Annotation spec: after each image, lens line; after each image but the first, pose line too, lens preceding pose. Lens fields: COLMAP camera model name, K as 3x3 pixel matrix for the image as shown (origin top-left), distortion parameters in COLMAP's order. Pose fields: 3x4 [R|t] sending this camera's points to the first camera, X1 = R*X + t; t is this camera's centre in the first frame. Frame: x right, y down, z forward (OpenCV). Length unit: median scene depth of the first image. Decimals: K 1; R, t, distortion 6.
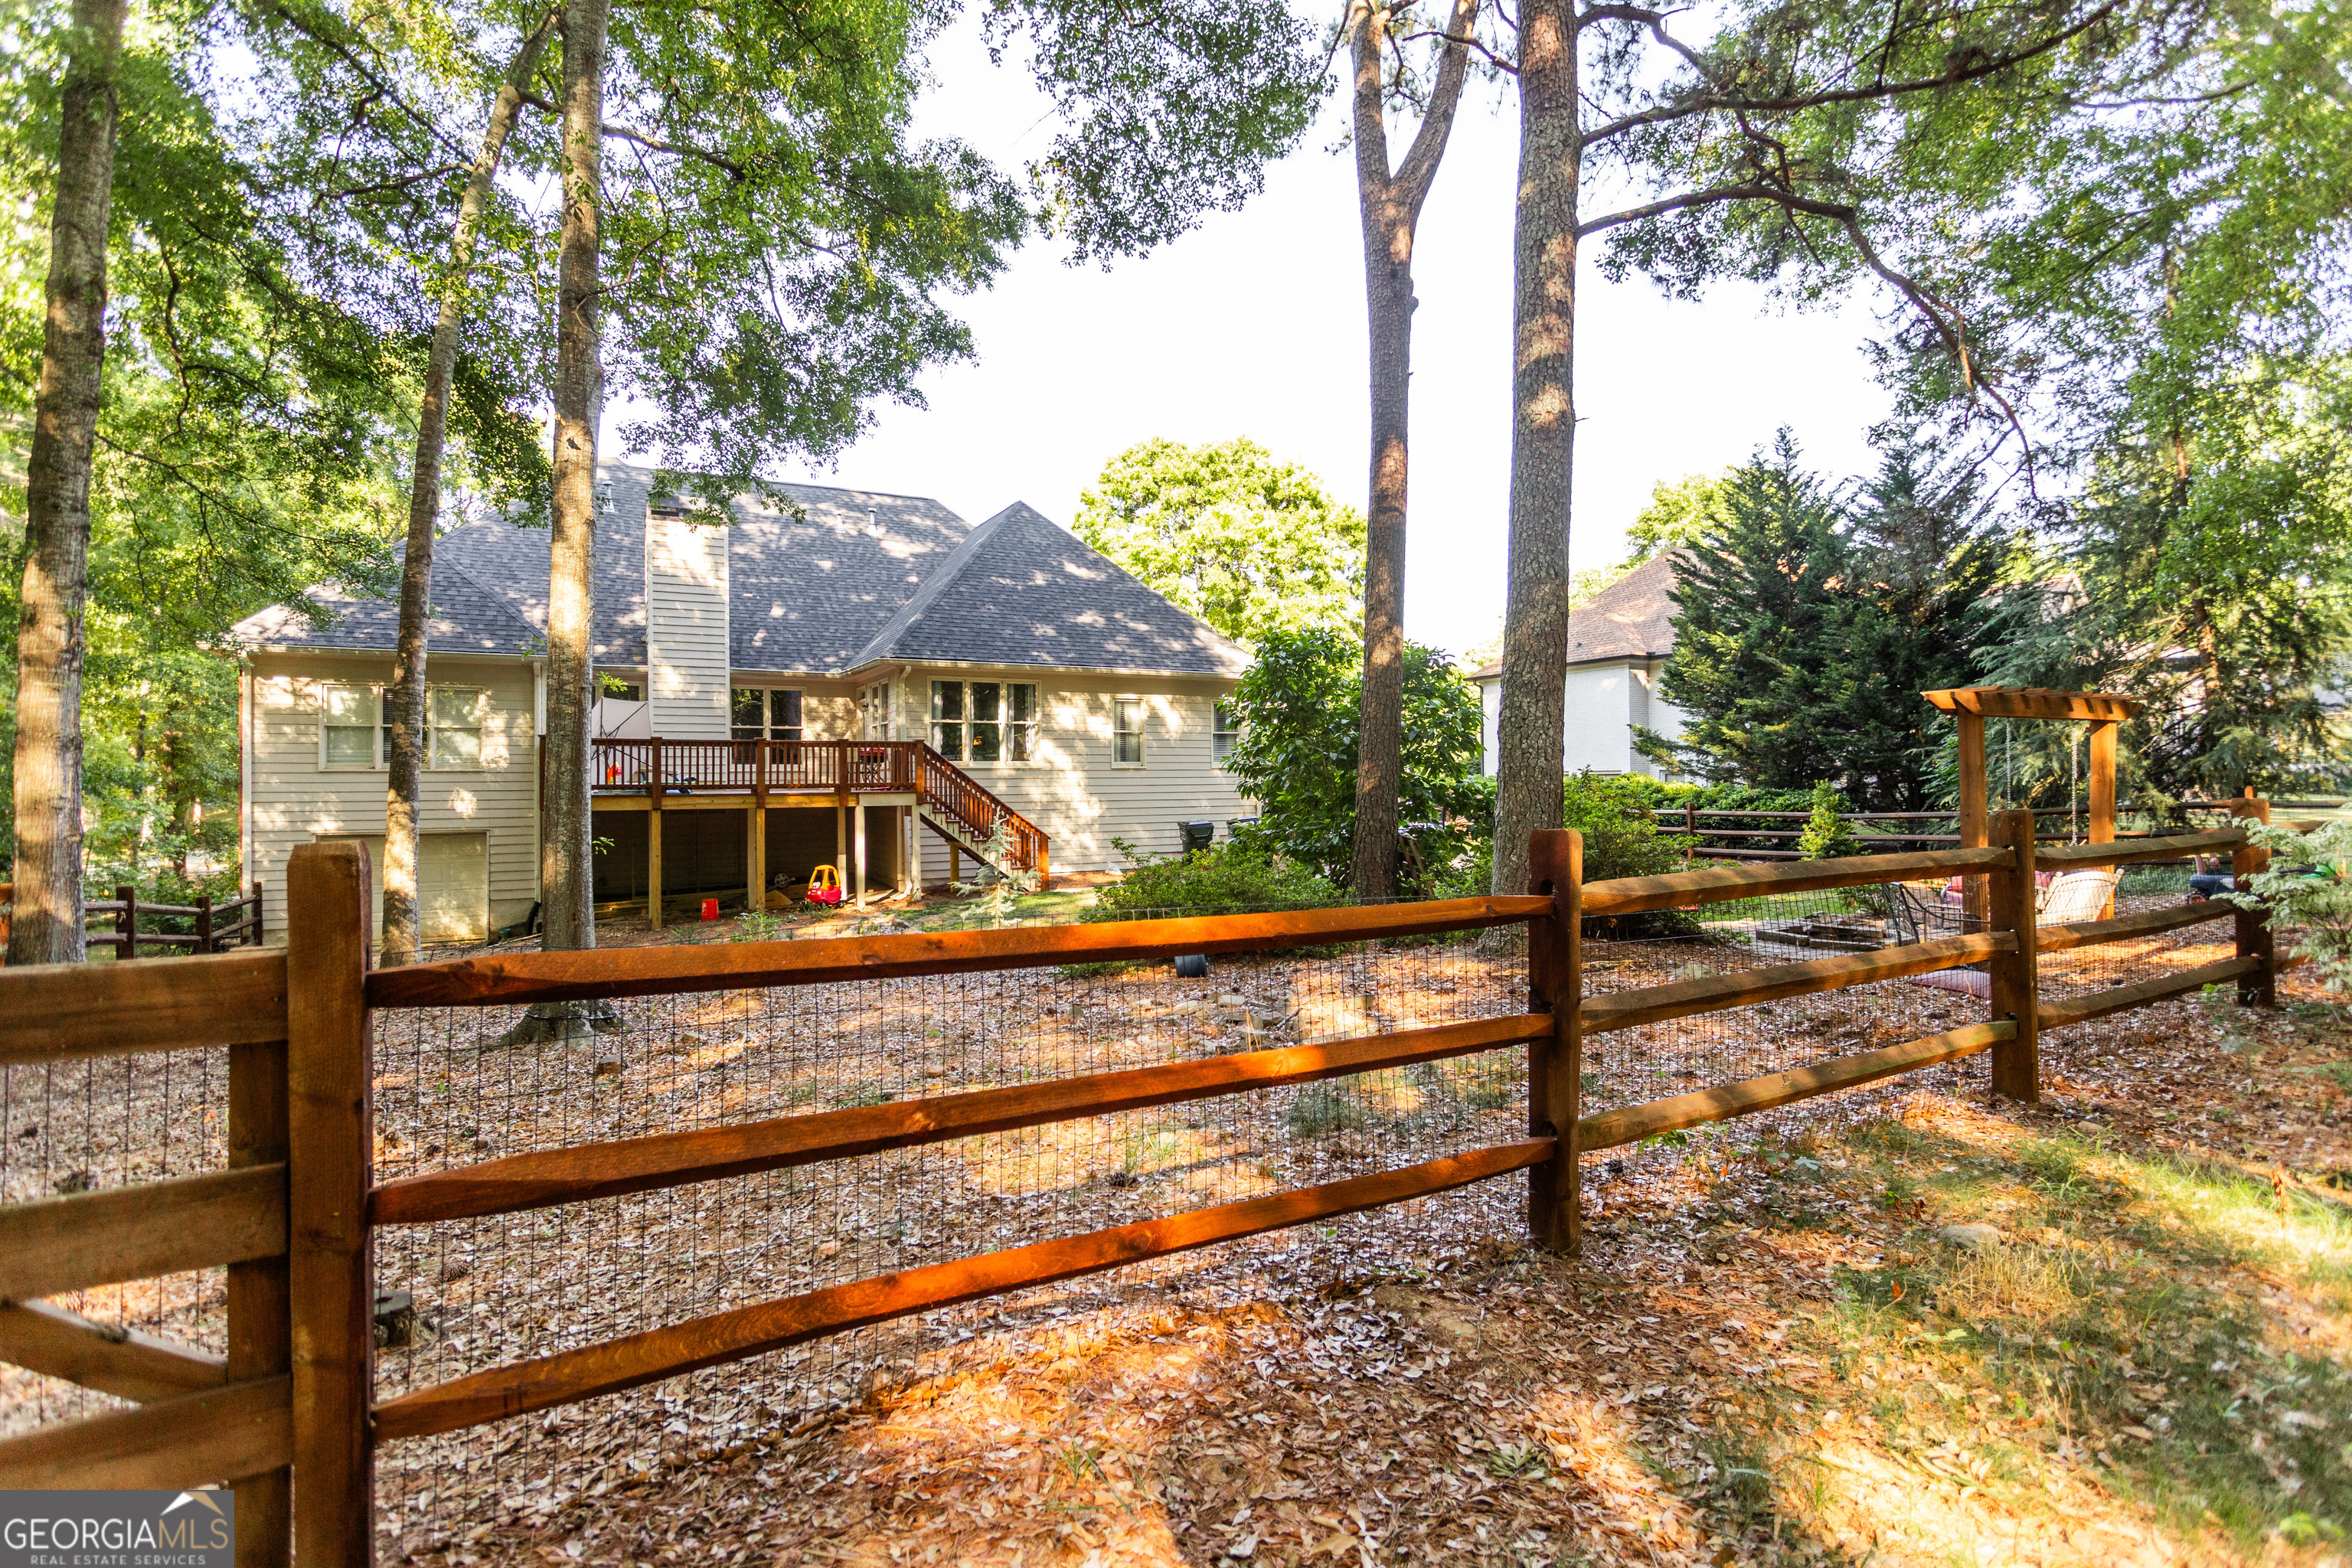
lens RADIAL K [[1105.0, 0, 1168.6], [0, 1105.0, 761.8], [0, 0, 1]] dist [-0.001513, 0.000459]
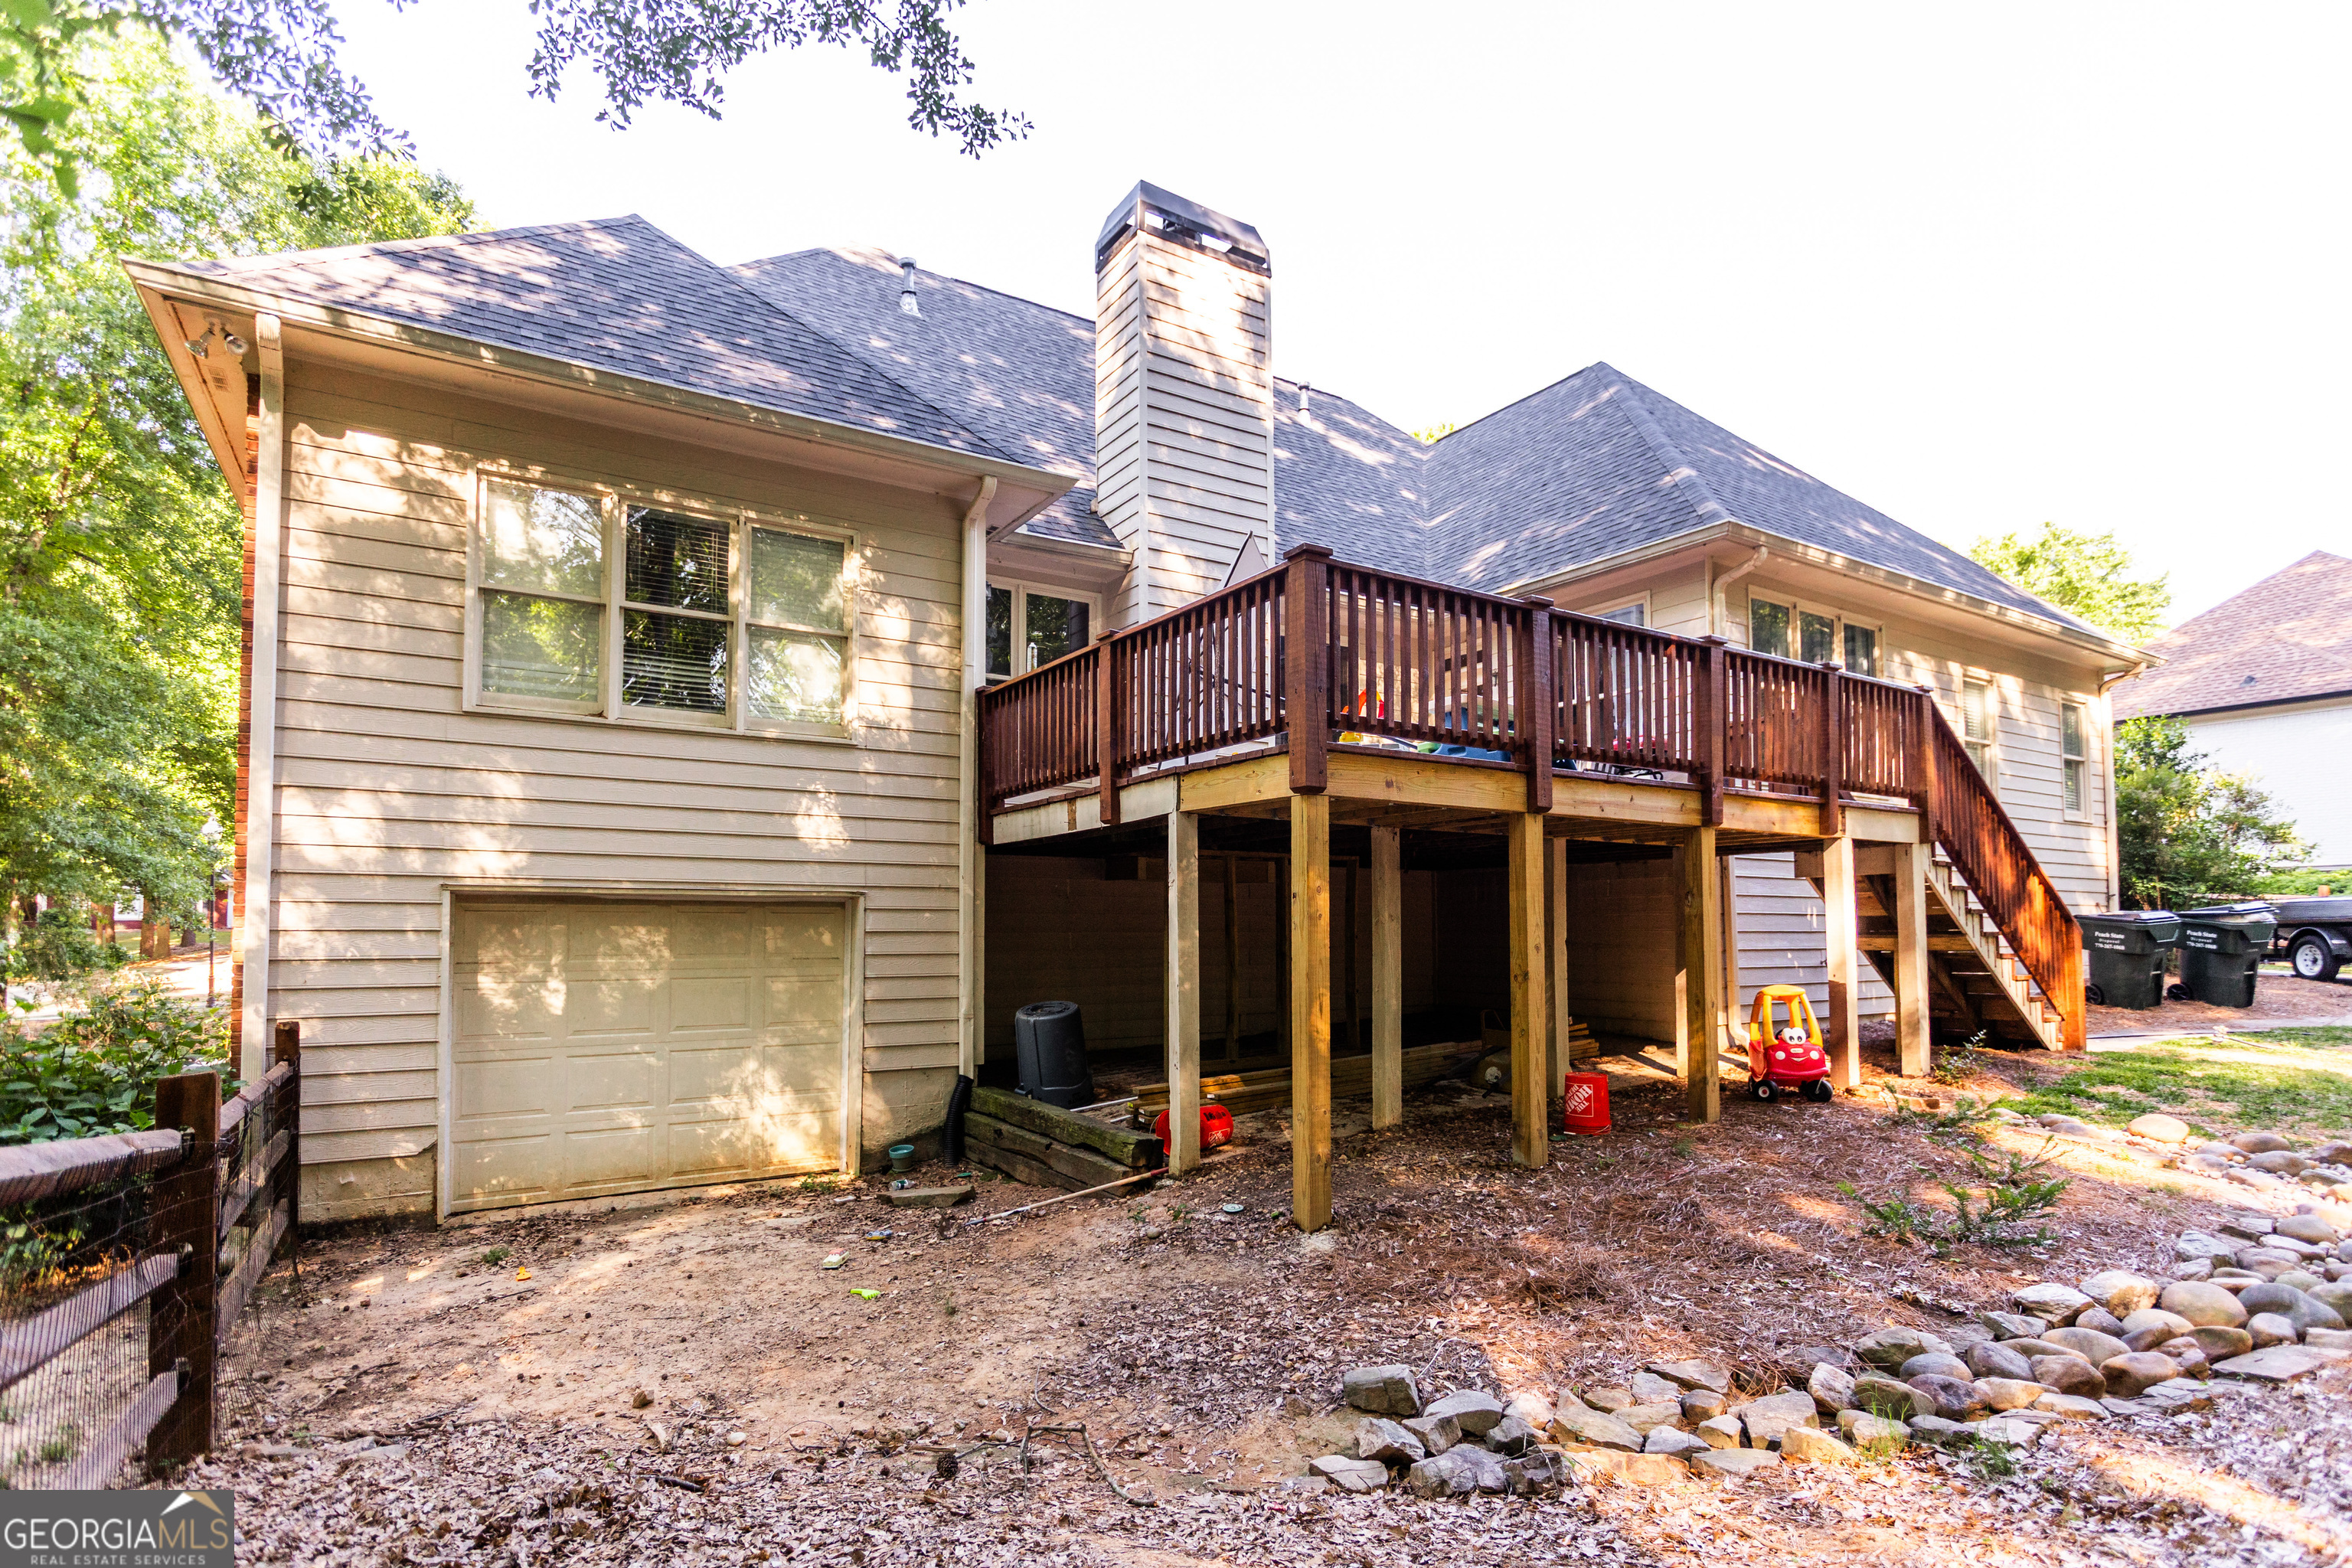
lens RADIAL K [[1168.1, 0, 1178.7], [0, 1168.1, 900.2], [0, 0, 1]] dist [-0.012967, -0.000185]
pose [[0.996553, 0.008409, 0.082528, -0.470841], [-0.006857, 0.999795, -0.019071, 0.061785], [-0.082672, 0.018439, 0.996406, 0.503017]]
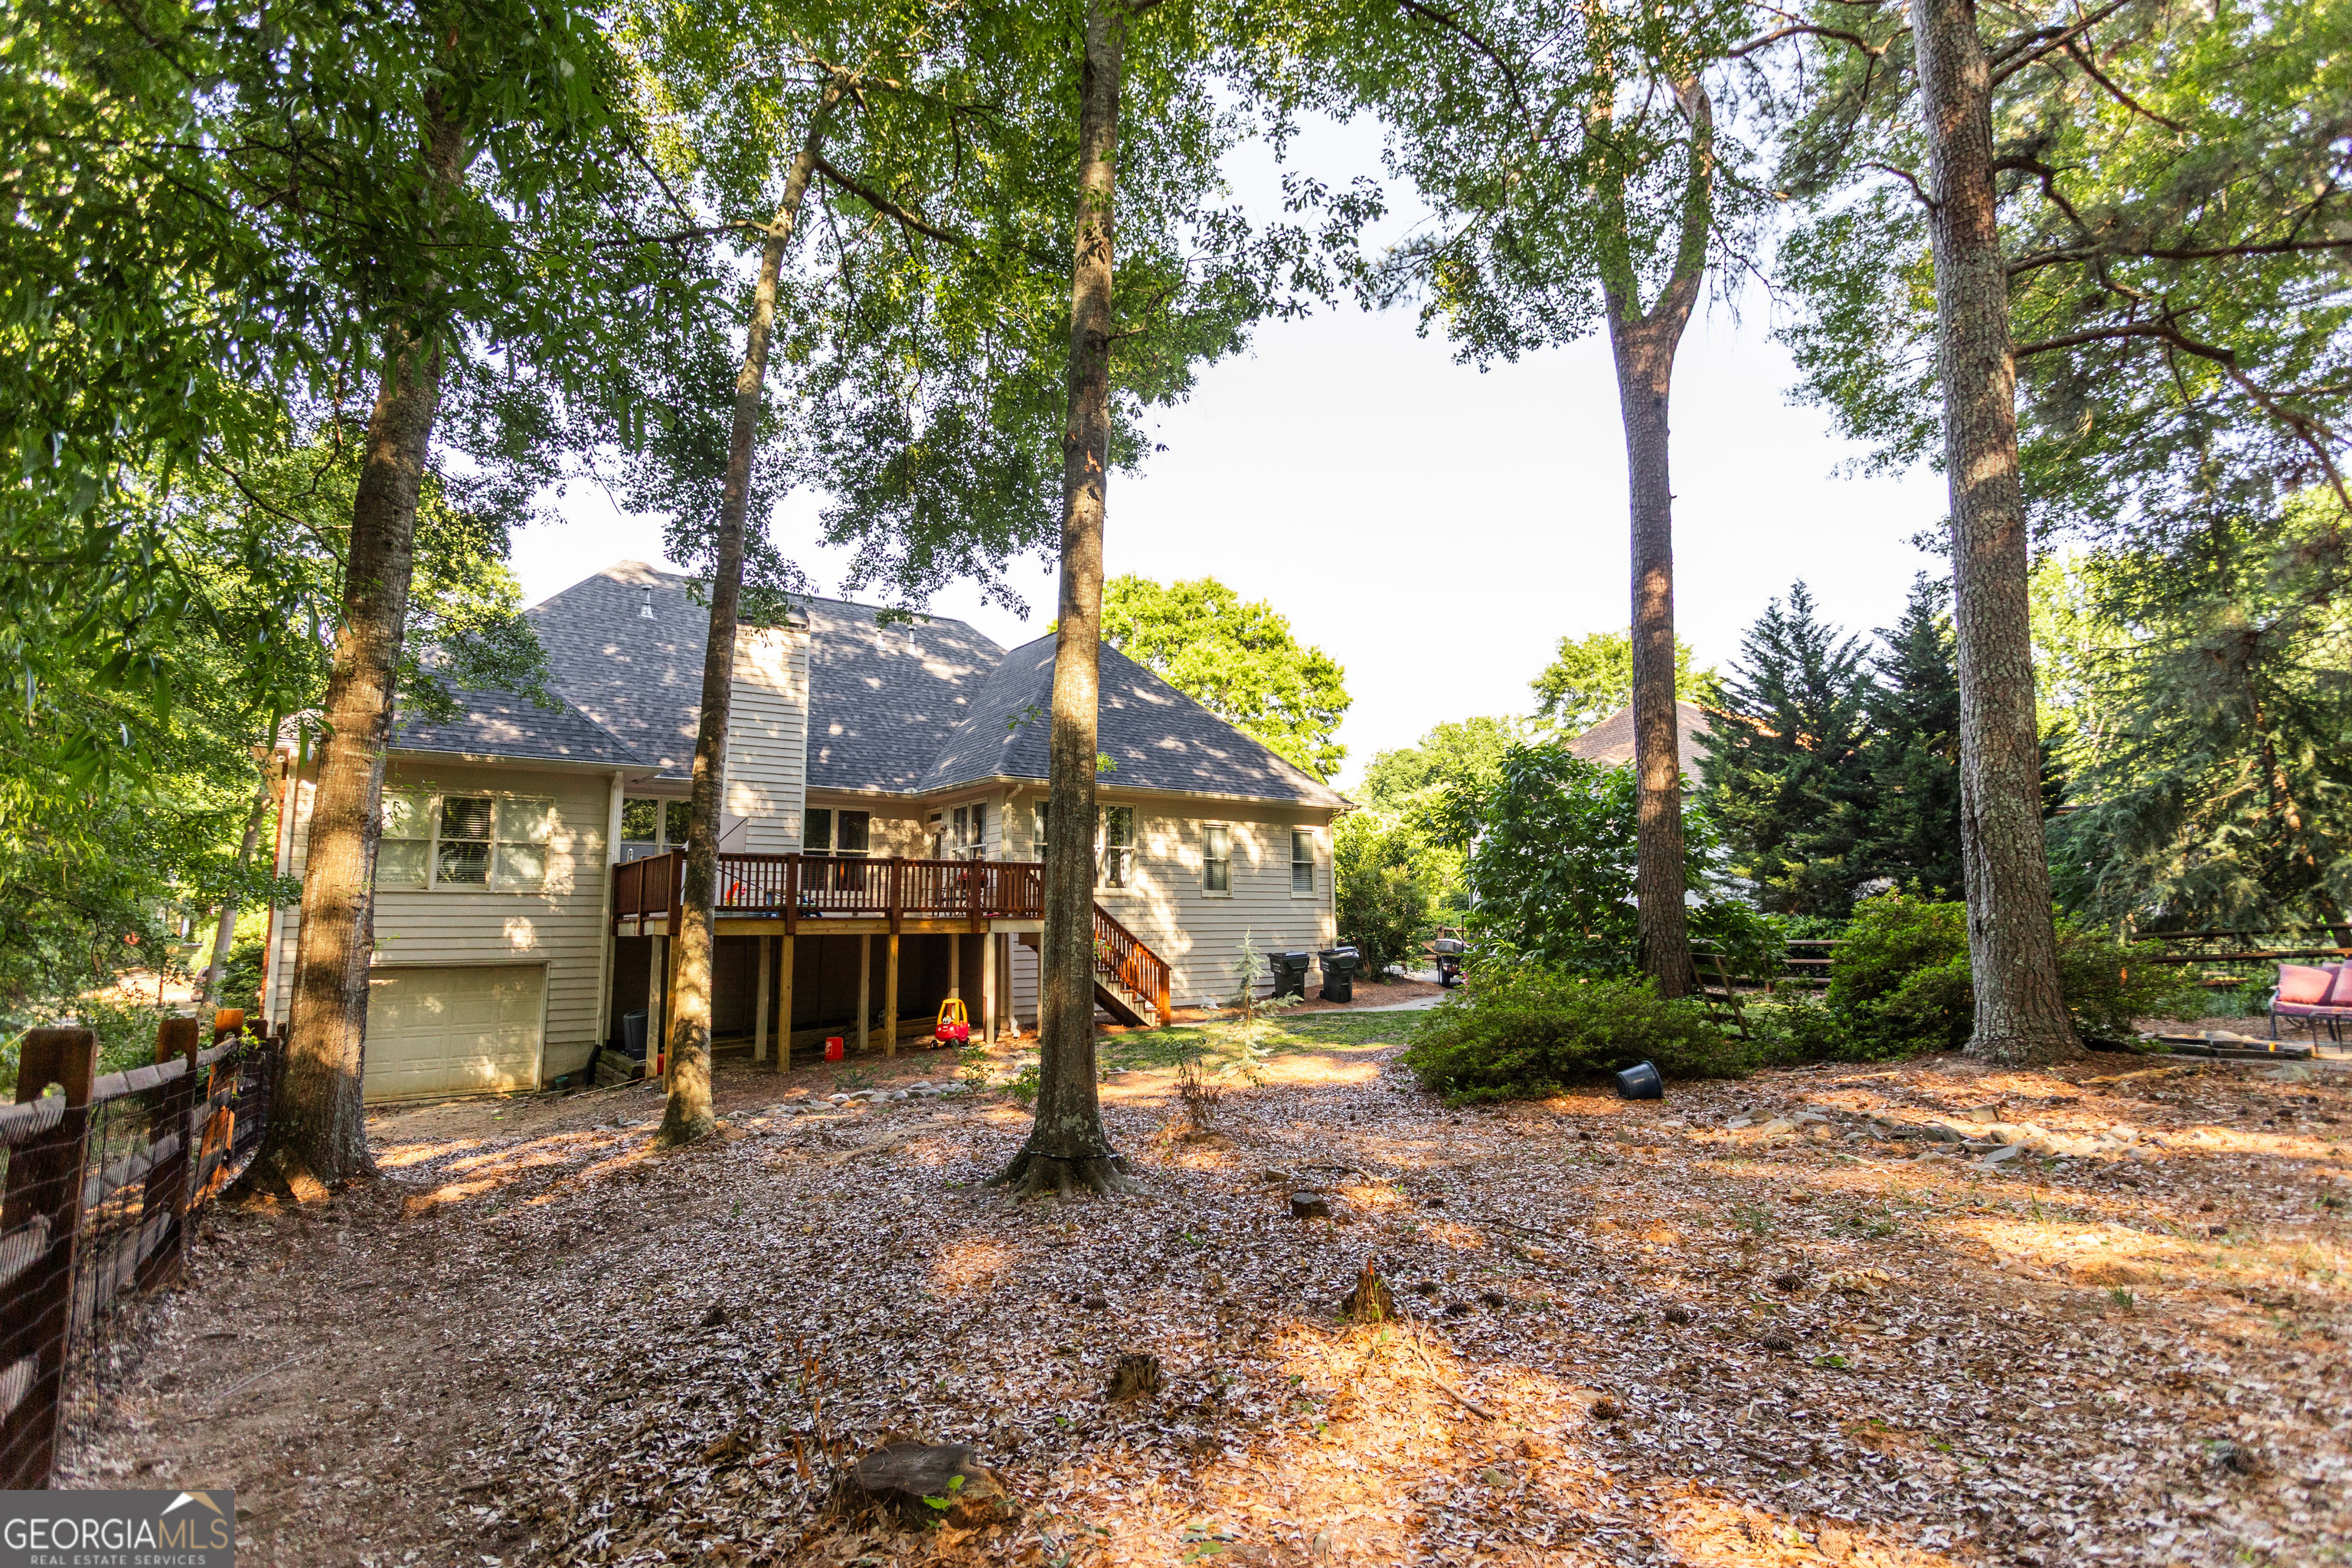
lens RADIAL K [[1131.9, 0, 1176.0], [0, 1131.9, 784.0], [0, 0, 1]] dist [0.000526, 0.000342]
pose [[0.989833, 0.017152, 0.141197, -0.222304], [-0.000597, 0.993195, -0.116465, 0.022879], [-0.142234, 0.115197, 0.983107, 0.028604]]
